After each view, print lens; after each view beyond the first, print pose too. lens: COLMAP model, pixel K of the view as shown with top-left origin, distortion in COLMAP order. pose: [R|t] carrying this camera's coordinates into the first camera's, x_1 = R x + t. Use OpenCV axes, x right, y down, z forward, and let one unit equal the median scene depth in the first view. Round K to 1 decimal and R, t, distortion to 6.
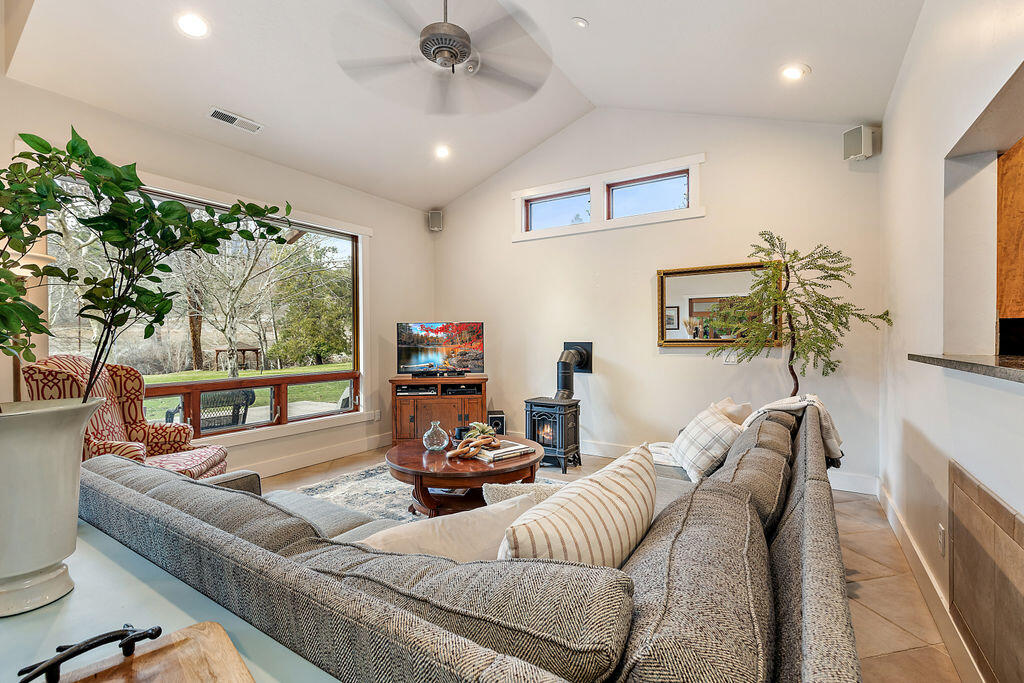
lens RADIAL K [[465.0, 0, 515.0], [0, 465.0, 337.3], [0, 0, 1]] dist [0.004523, -0.000036]
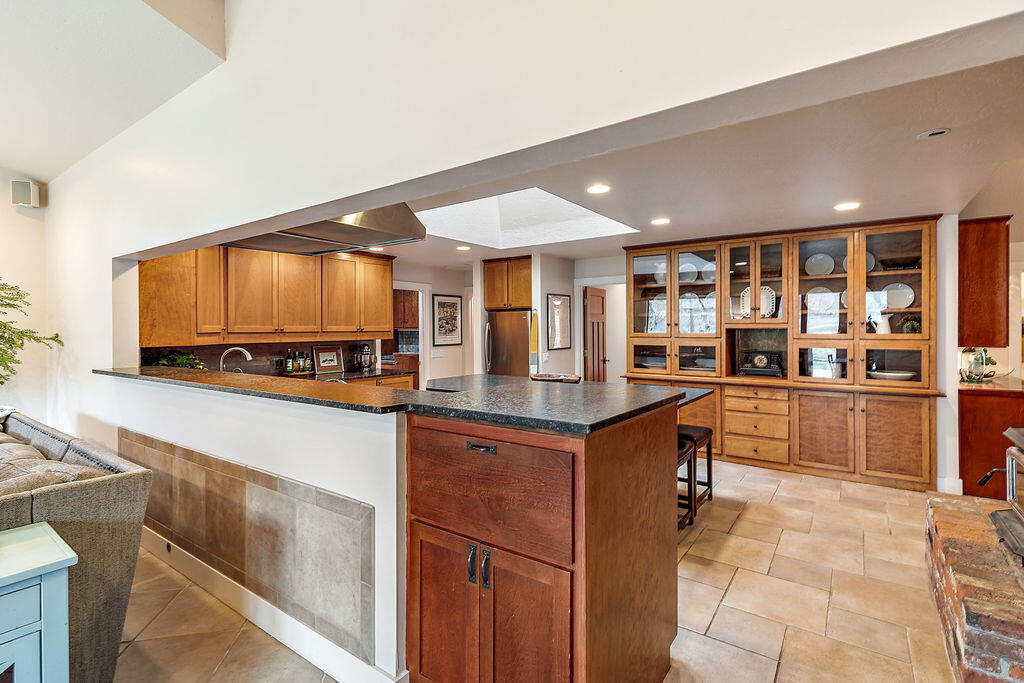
lens RADIAL K [[465.0, 0, 514.5], [0, 465.0, 331.2], [0, 0, 1]] dist [0.004523, -0.000036]
pose [[0.055550, -0.005242, 0.998442, -0.441809], [0.007041, 0.999963, 0.004858, -0.060526], [-0.998431, 0.006760, 0.055585, -0.358611]]
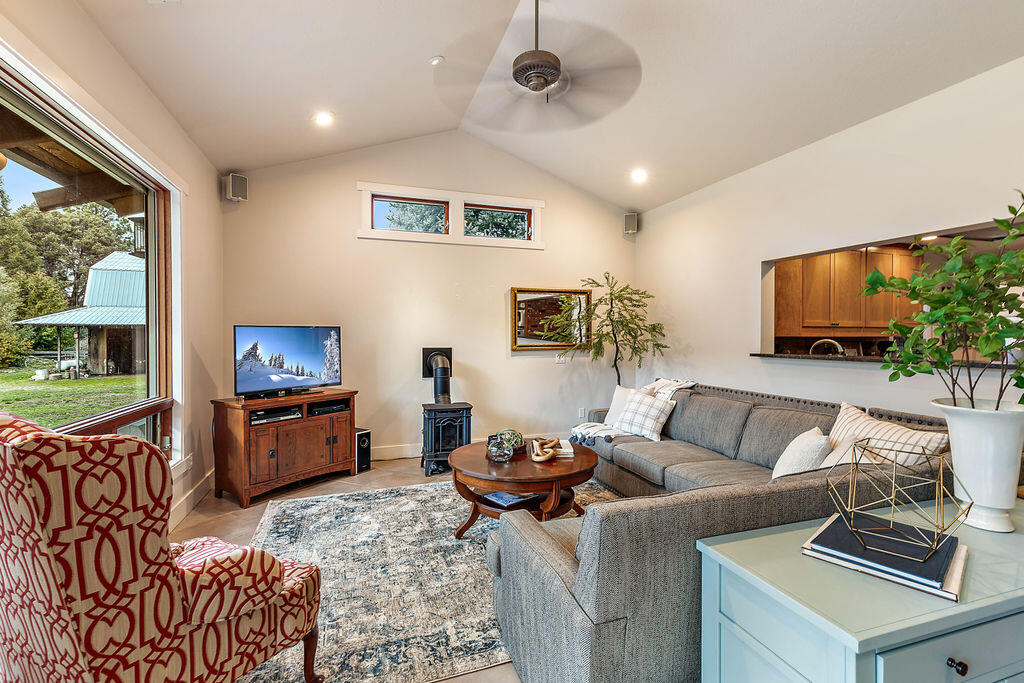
lens RADIAL K [[465.0, 0, 518.9], [0, 465.0, 339.3], [0, 0, 1]] dist [0.004523, -0.000036]
pose [[0.619970, -0.002075, 0.784622, -0.846110], [-0.000648, 0.999995, 0.003157, -0.018558], [-0.784625, -0.002466, 0.619966, 0.327464]]
